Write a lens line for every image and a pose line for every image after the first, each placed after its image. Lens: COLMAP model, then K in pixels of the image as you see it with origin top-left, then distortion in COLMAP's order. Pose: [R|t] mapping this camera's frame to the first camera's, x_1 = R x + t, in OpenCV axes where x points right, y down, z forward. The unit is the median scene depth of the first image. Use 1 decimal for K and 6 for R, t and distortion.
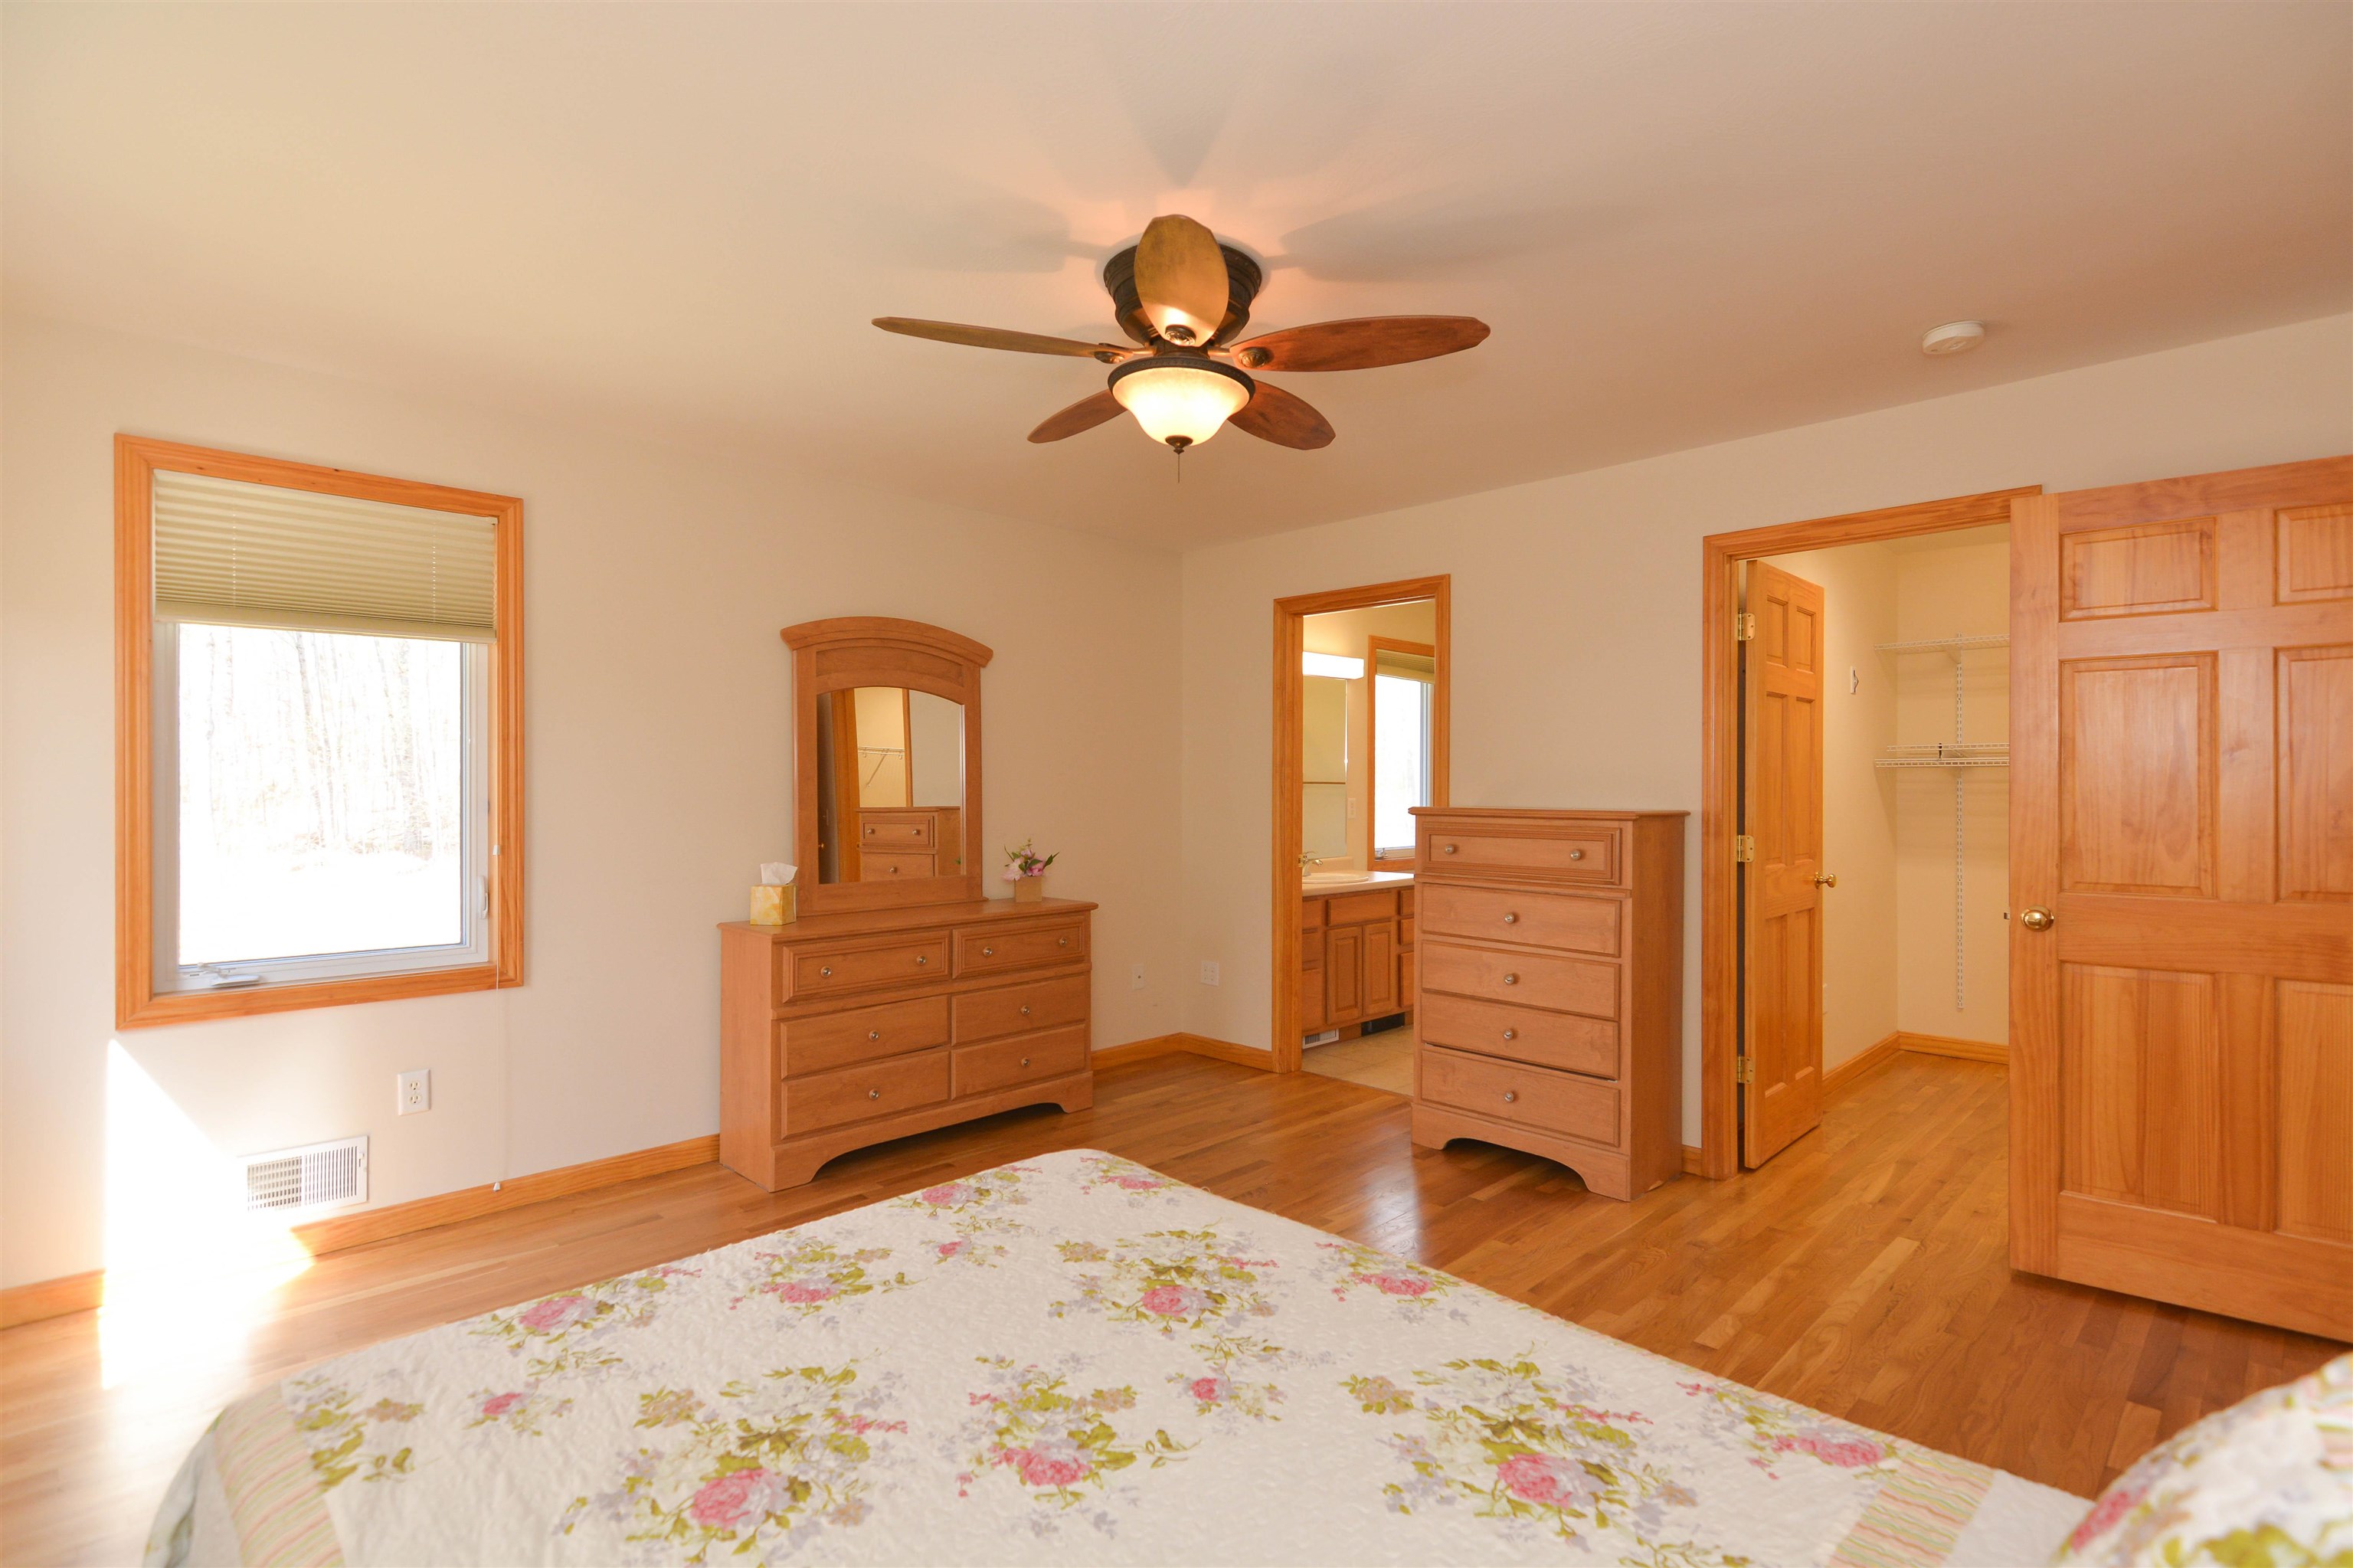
lens RADIAL K [[1127.5, 0, 1176.6], [0, 1127.5, 782.2], [0, 0, 1]] dist [0.017018, -0.006487]
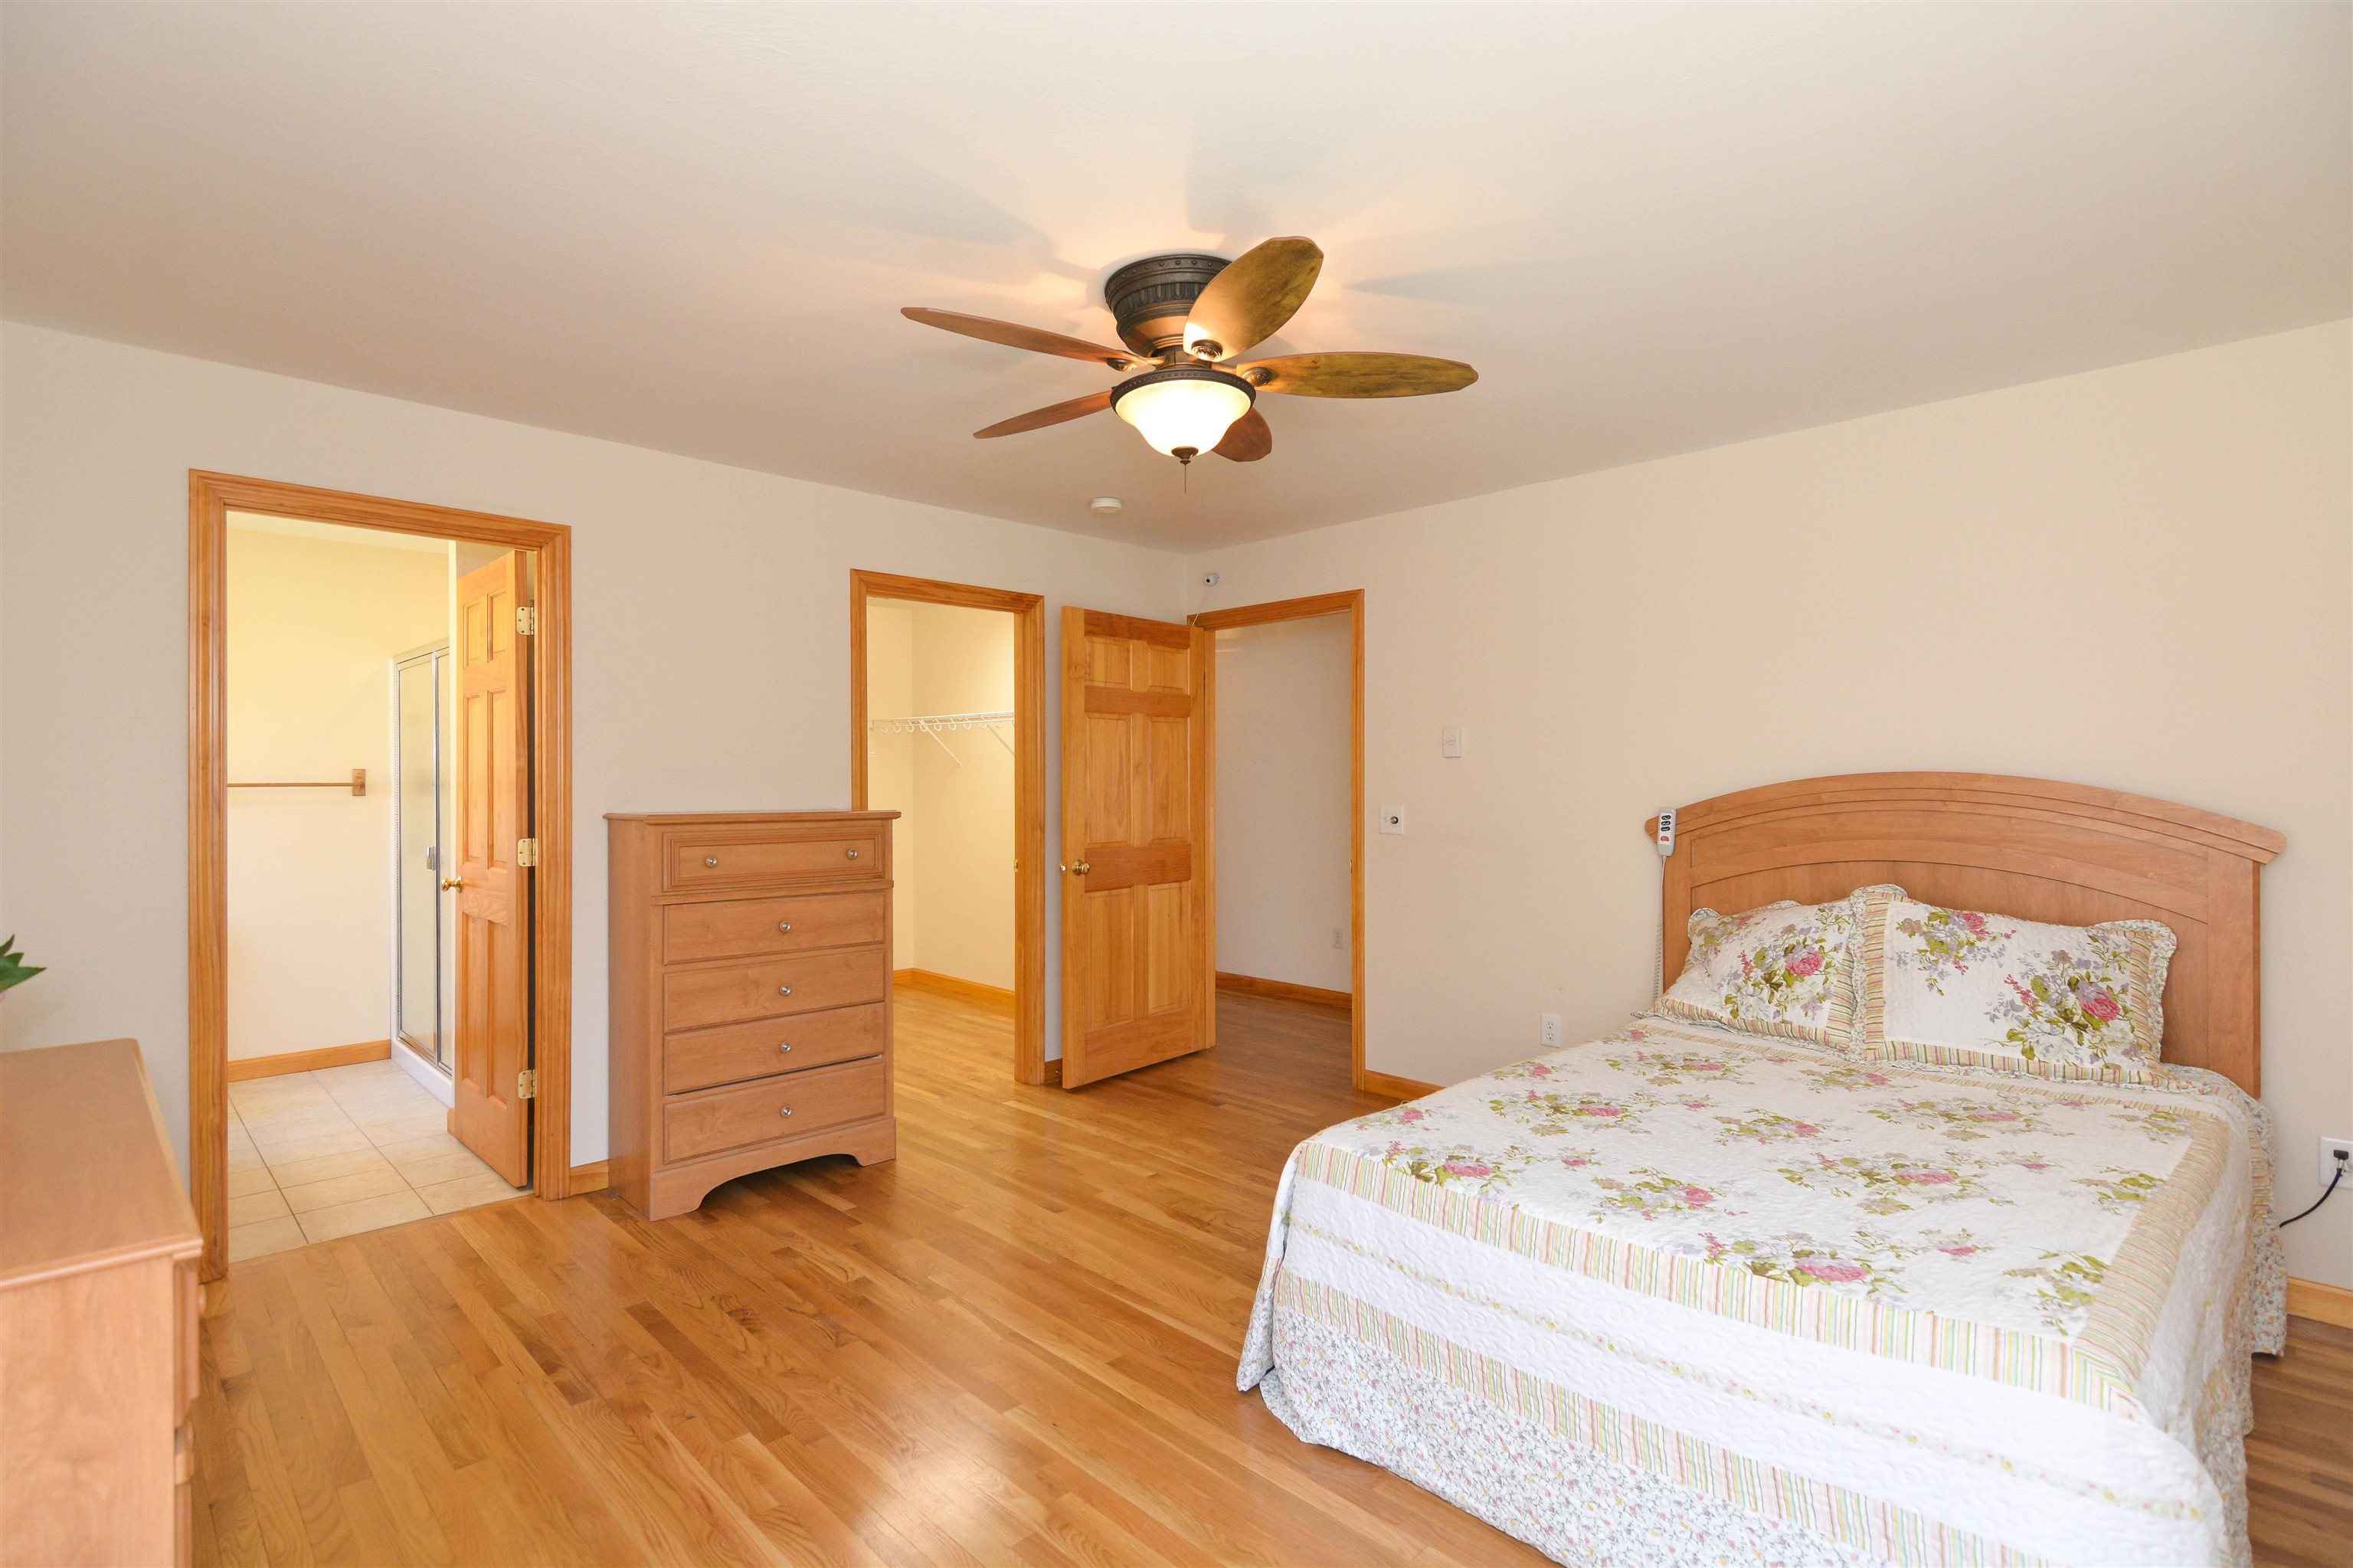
lens RADIAL K [[1127.5, 0, 1178.3], [0, 1127.5, 786.9], [0, 0, 1]] dist [0.017018, -0.006487]
pose [[0.002338, -0.004182, 0.999989, -1.480897], [-0.002048, 0.999989, 0.004187, -0.008483], [-0.999995, -0.002057, 0.002329, 1.463874]]
